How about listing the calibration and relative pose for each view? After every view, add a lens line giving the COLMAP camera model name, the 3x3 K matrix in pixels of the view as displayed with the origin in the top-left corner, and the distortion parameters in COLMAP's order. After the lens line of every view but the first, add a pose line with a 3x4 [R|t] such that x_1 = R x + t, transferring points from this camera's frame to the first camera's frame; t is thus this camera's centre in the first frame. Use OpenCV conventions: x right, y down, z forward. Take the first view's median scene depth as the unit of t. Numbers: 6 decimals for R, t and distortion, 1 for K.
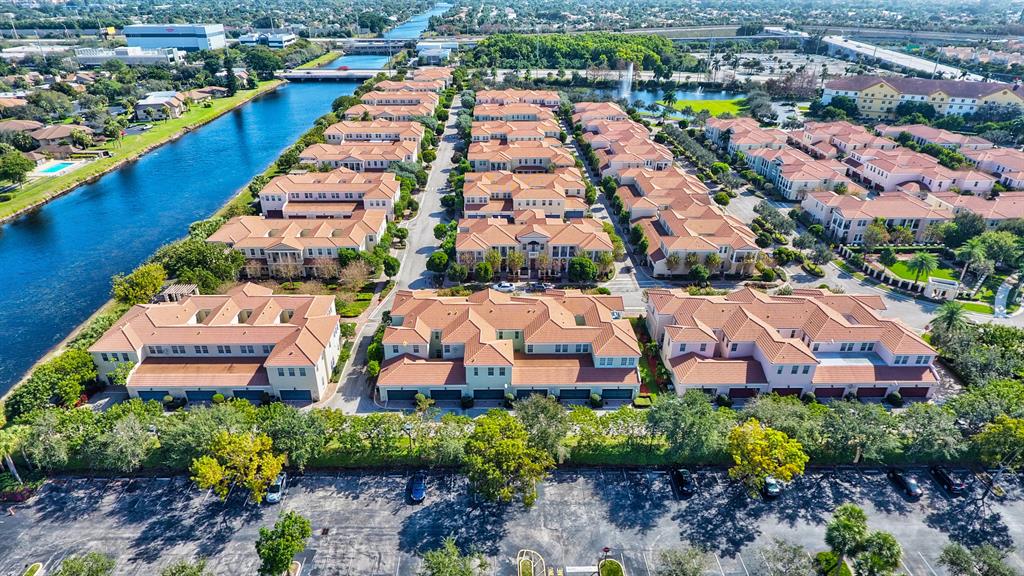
lens RADIAL K [[600.1, 0, 512.0], [0, 600.1, 288.0], [0, 0, 1]] dist [-0.001927, -0.000503]
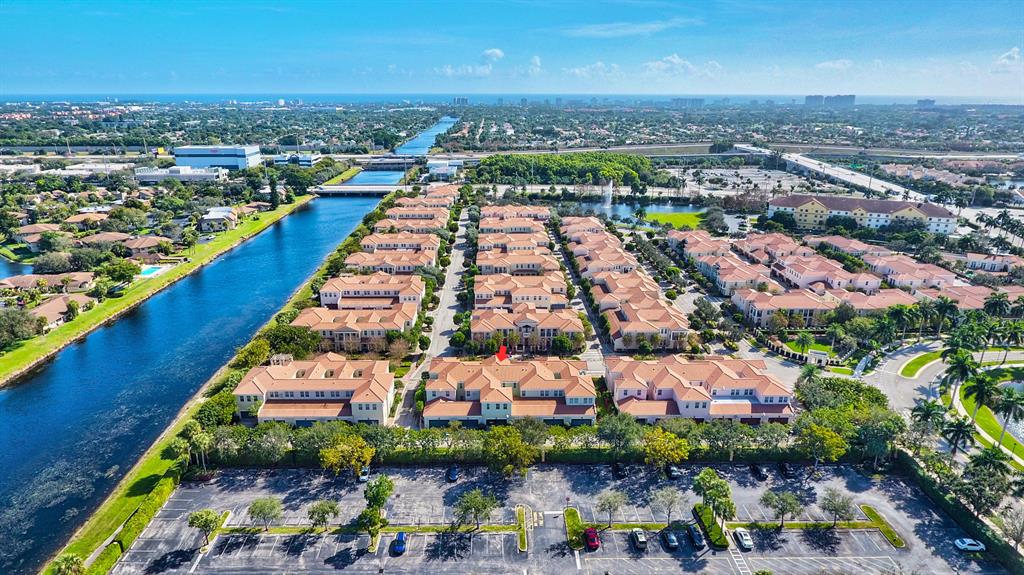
lens RADIAL K [[600.1, 0, 512.0], [0, 600.1, 287.5], [0, 0, 1]] dist [-0.001927, -0.000503]
pose [[0.999994, -0.001229, 0.003259, -0.002362], [0.001736, 0.987047, -0.160422, 0.054068], [-0.003020, 0.160427, 0.987043, -0.353076]]
